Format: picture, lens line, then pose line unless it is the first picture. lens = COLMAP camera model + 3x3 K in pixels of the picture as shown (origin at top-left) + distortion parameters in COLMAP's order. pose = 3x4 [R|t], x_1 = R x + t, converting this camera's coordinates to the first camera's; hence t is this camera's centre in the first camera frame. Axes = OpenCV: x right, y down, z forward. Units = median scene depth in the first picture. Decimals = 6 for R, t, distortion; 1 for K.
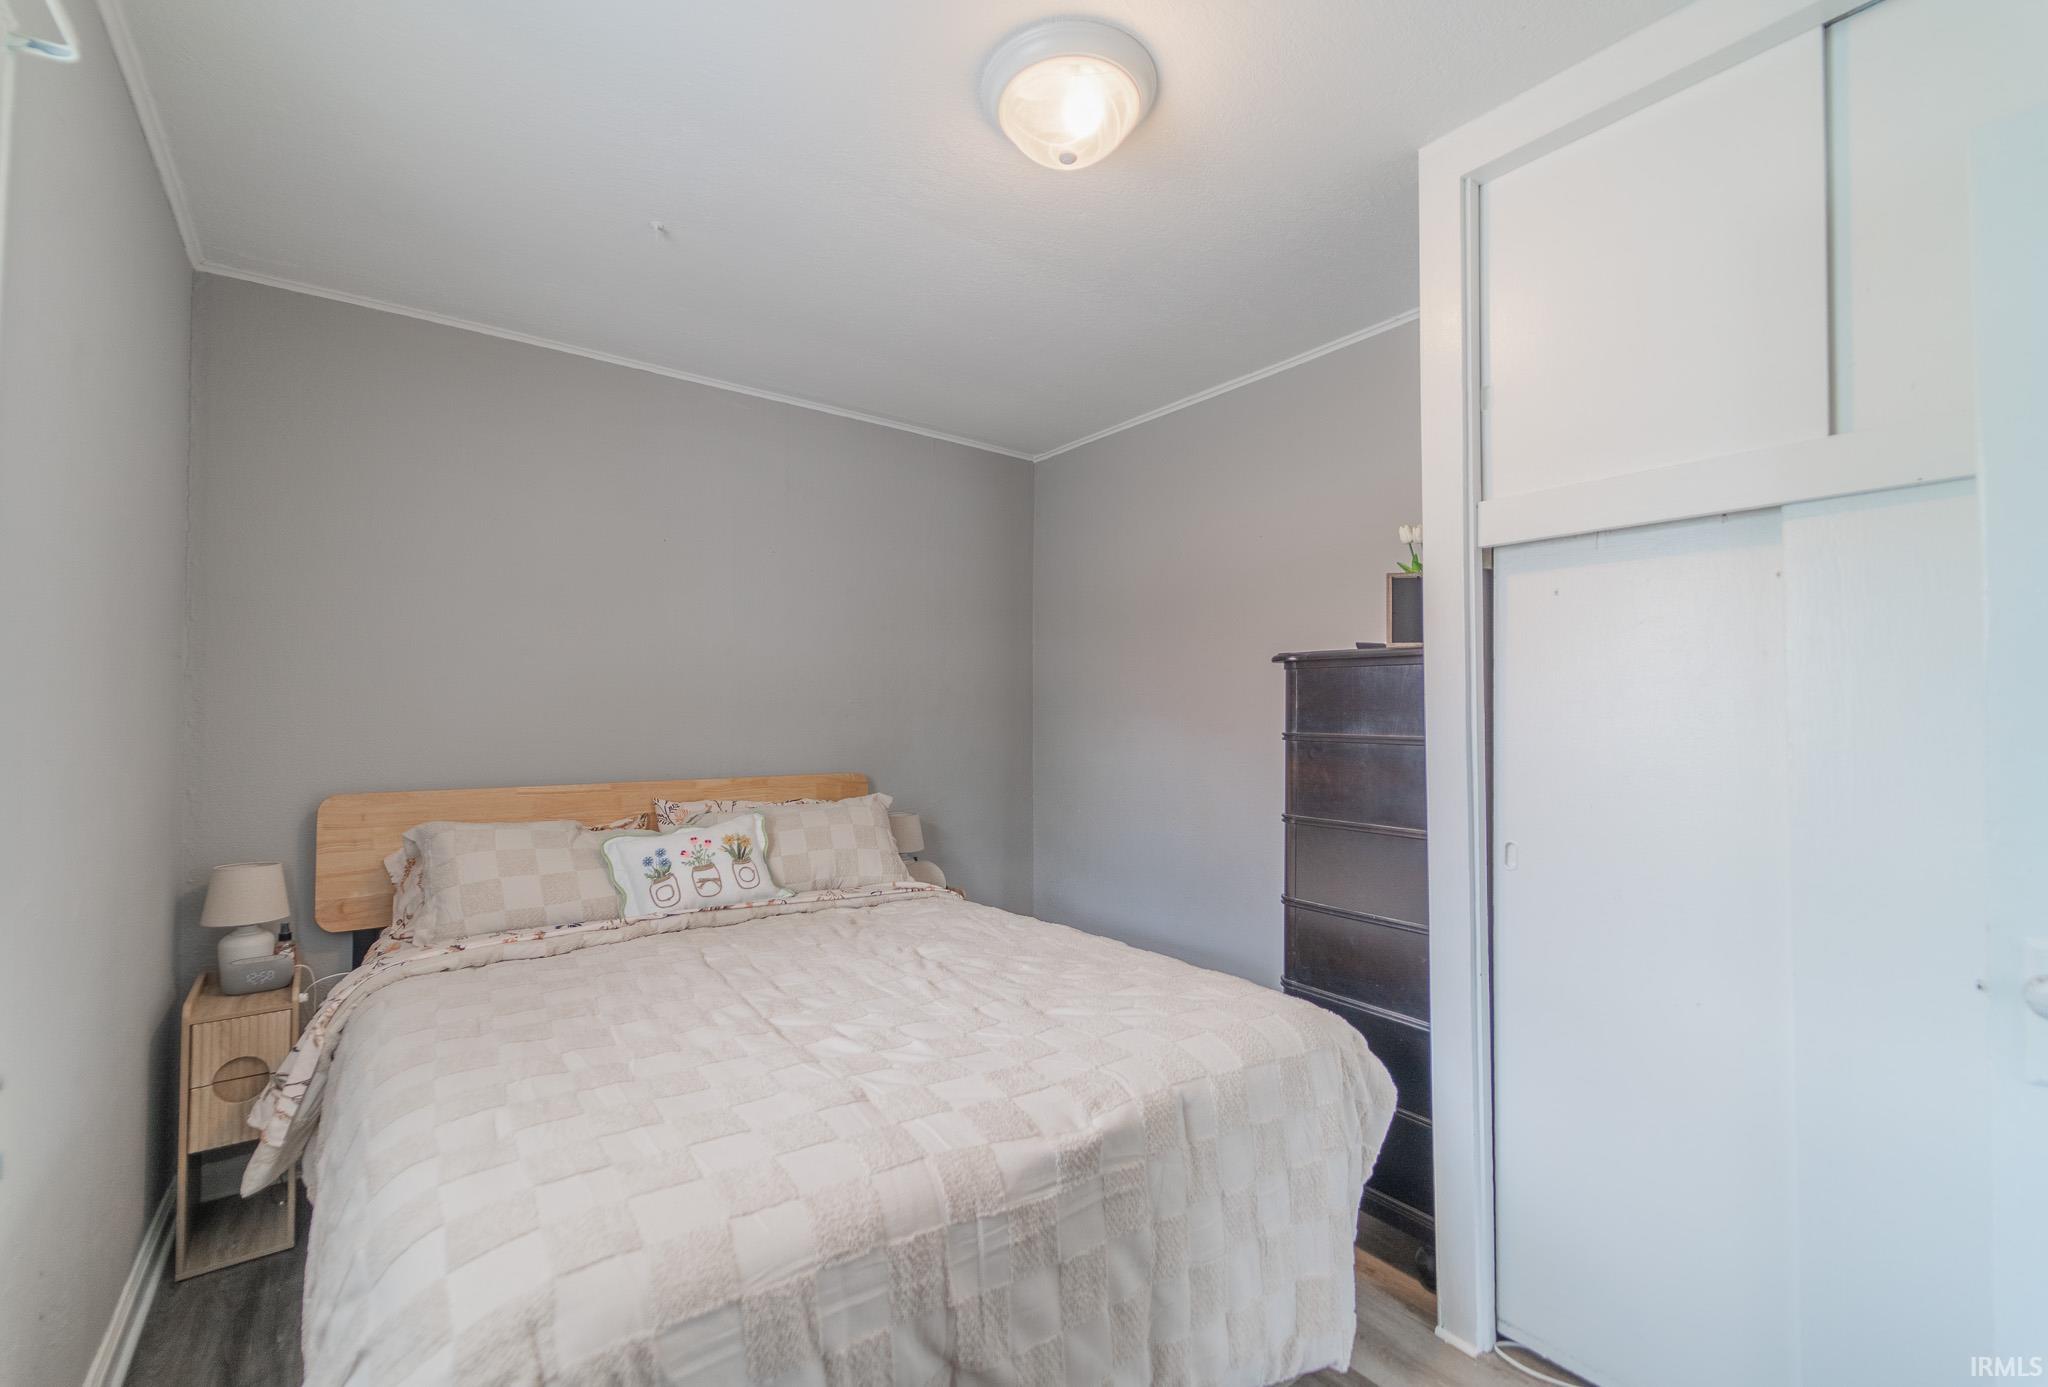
lens RADIAL K [[855.2, 0, 1024.0], [0, 855.2, 693.5], [0, 0, 1]] dist [-0.001710, 0.000018]
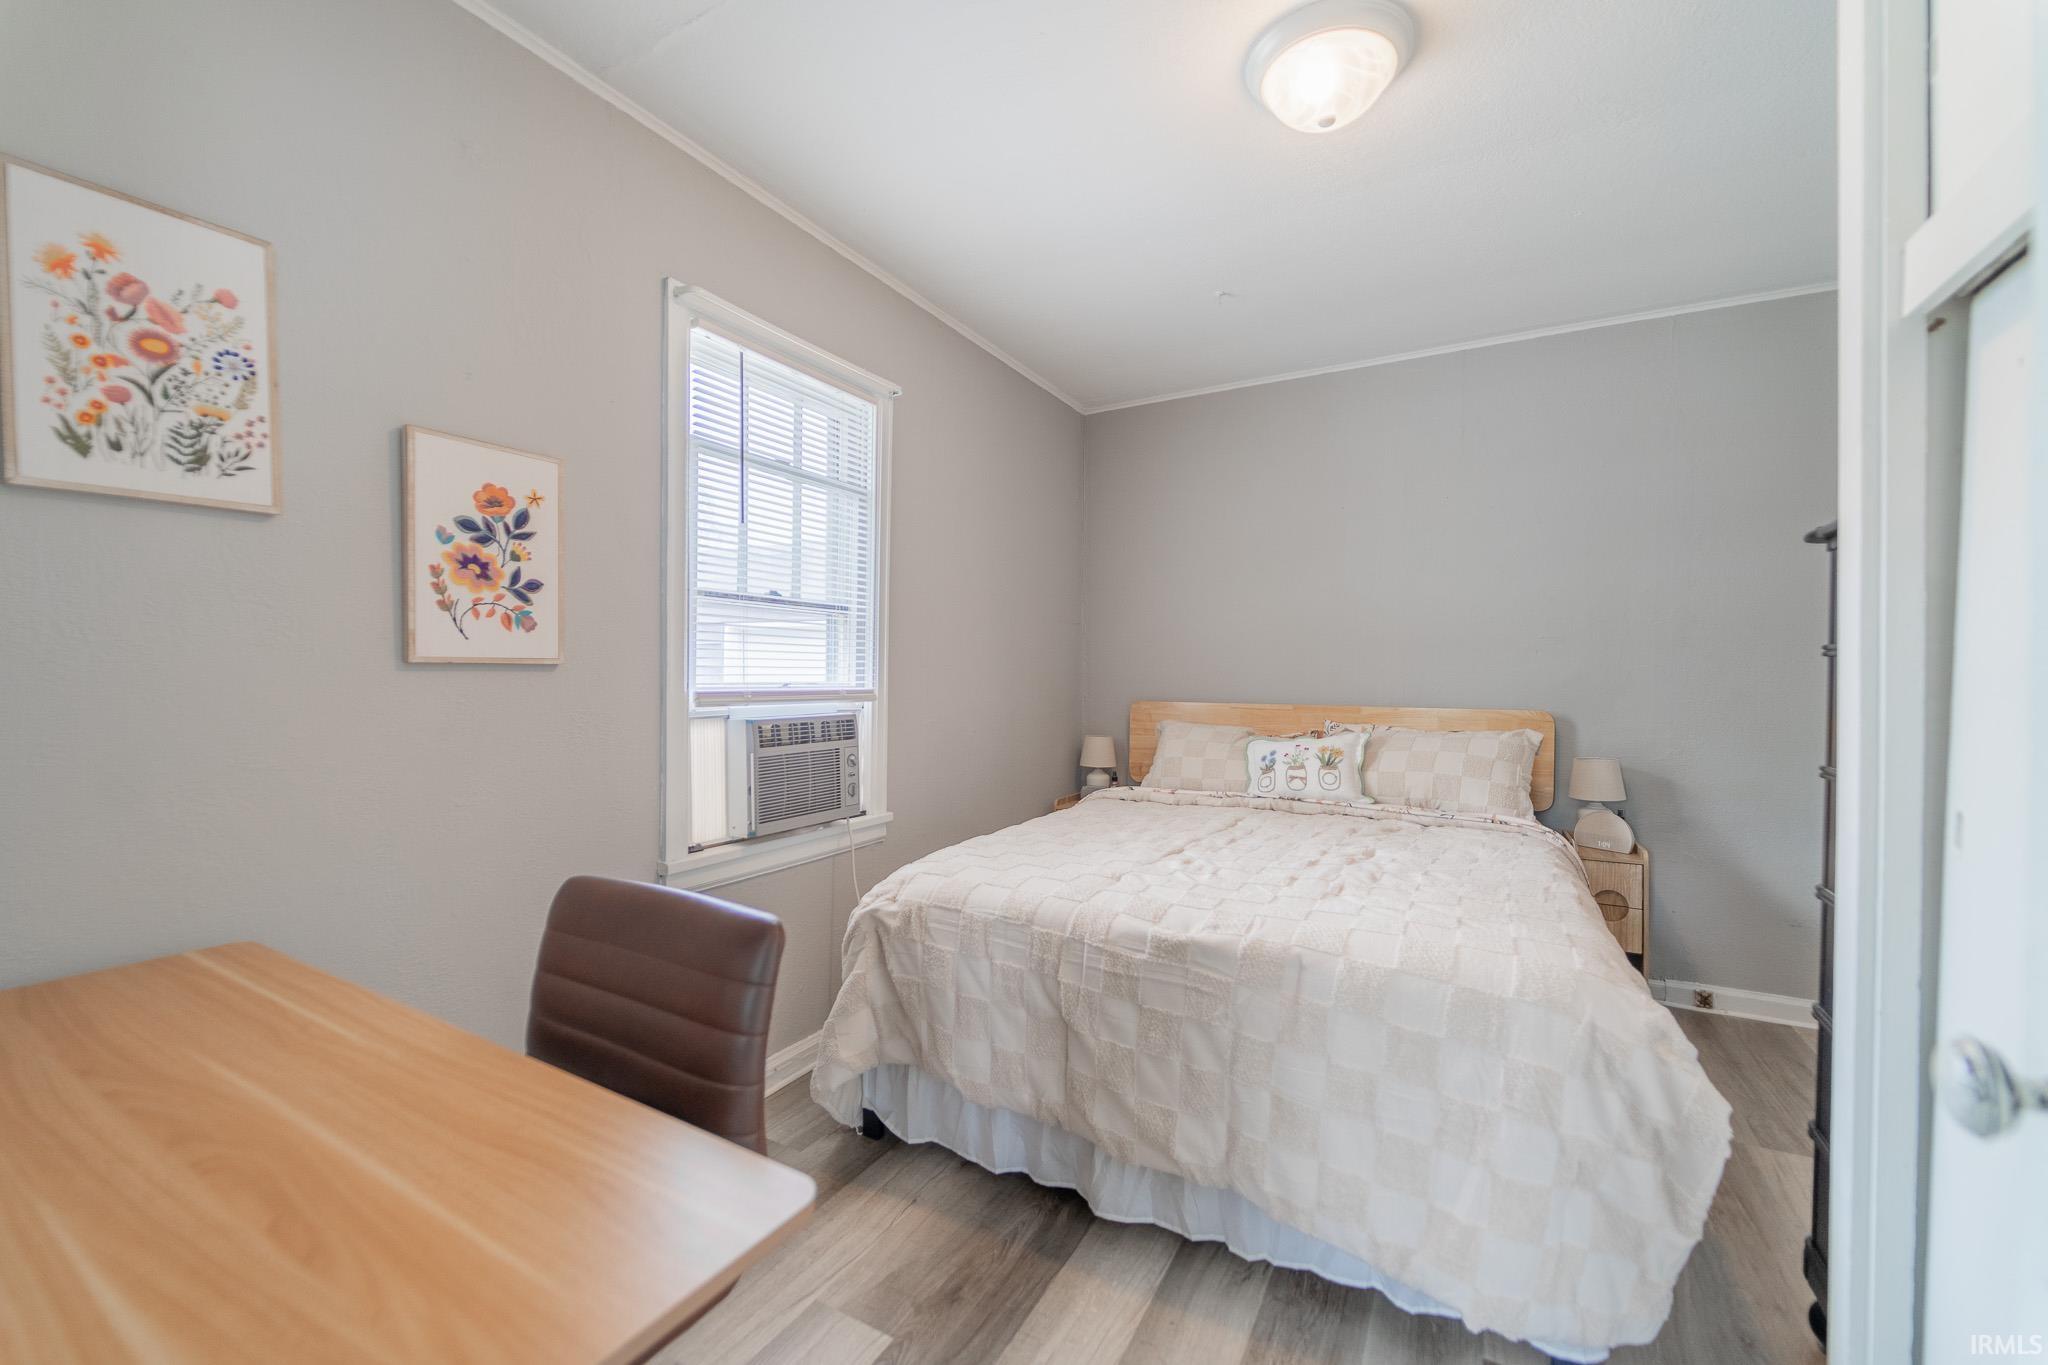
lens RADIAL K [[826.4, 0, 1024.0], [0, 826.4, 682.5], [0, 0, 1]] dist [-0.002038, -0.000387]
pose [[0.396763, 0.010141, -0.917865, 0.650754], [0.017403, 0.999676, 0.018567, 0.049278], [0.917756, -0.023341, 0.396458, 0.147767]]
